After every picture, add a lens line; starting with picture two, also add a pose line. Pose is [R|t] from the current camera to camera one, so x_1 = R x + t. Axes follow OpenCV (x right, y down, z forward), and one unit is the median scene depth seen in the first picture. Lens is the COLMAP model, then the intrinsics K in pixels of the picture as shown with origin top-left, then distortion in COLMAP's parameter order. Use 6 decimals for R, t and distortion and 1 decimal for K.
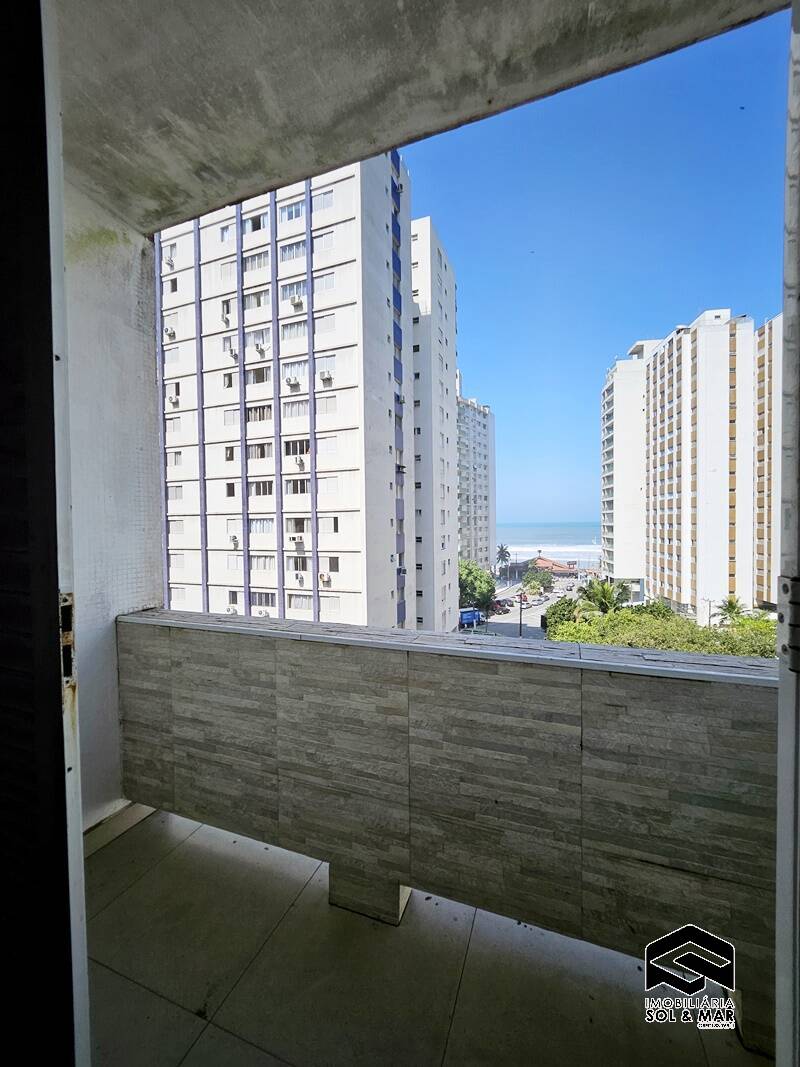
lens RADIAL K [[424.5, 0, 404.3], [0, 424.5, 530.3], [0, 0, 1]] dist [-0.001419, -0.000403]
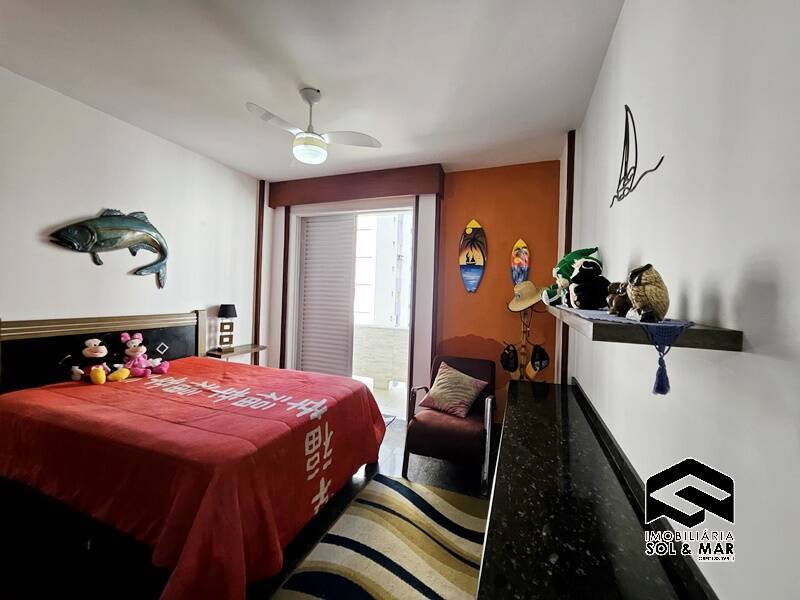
lens RADIAL K [[318.3, 0, 401.2], [0, 318.3, 296.5], [0, 0, 1]] dist [-0.001419, -0.000403]
pose [[0.999315, 0.036743, -0.004441, 0.079698], [-0.036759, 0.999318, -0.003599, -0.038963], [0.004306, 0.003759, 0.999984, -1.981614]]
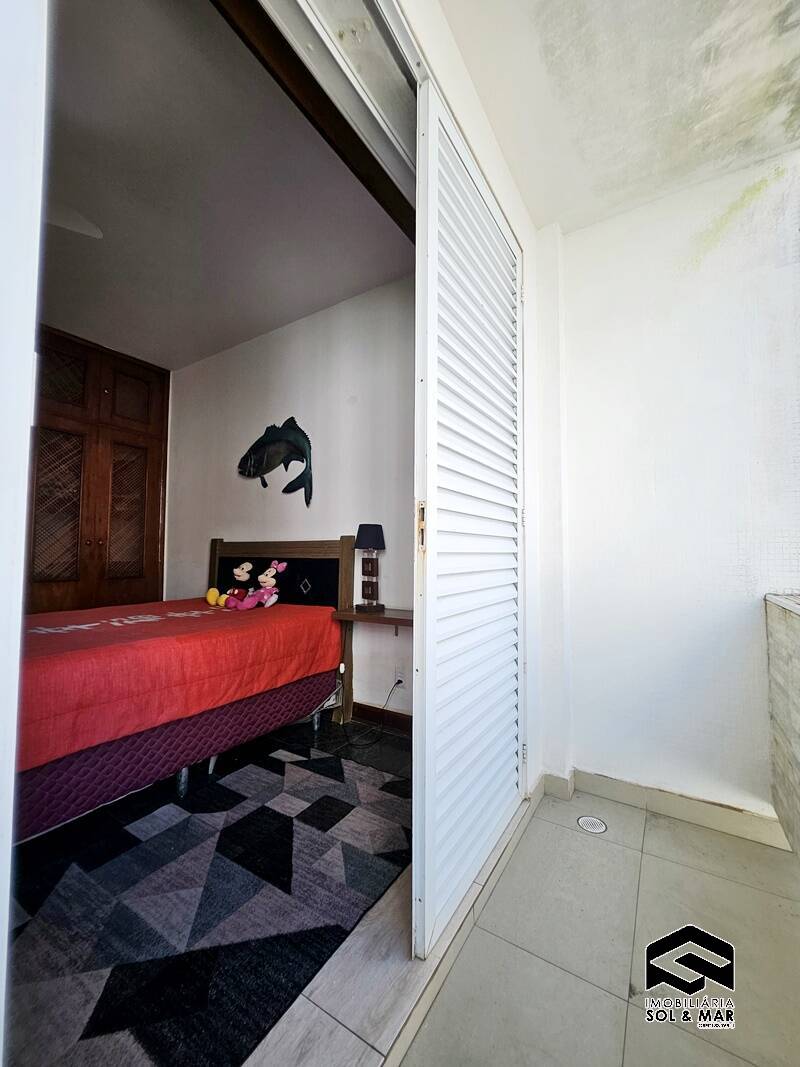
lens RADIAL K [[424.5, 0, 408.3], [0, 424.5, 534.5], [0, 0, 1]] dist [-0.001419, -0.000403]
pose [[-0.208913, -0.042225, -0.977022, 0.374749], [-0.017994, 0.999064, -0.039330, 0.132543], [0.977769, 0.009364, -0.209477, 0.473045]]
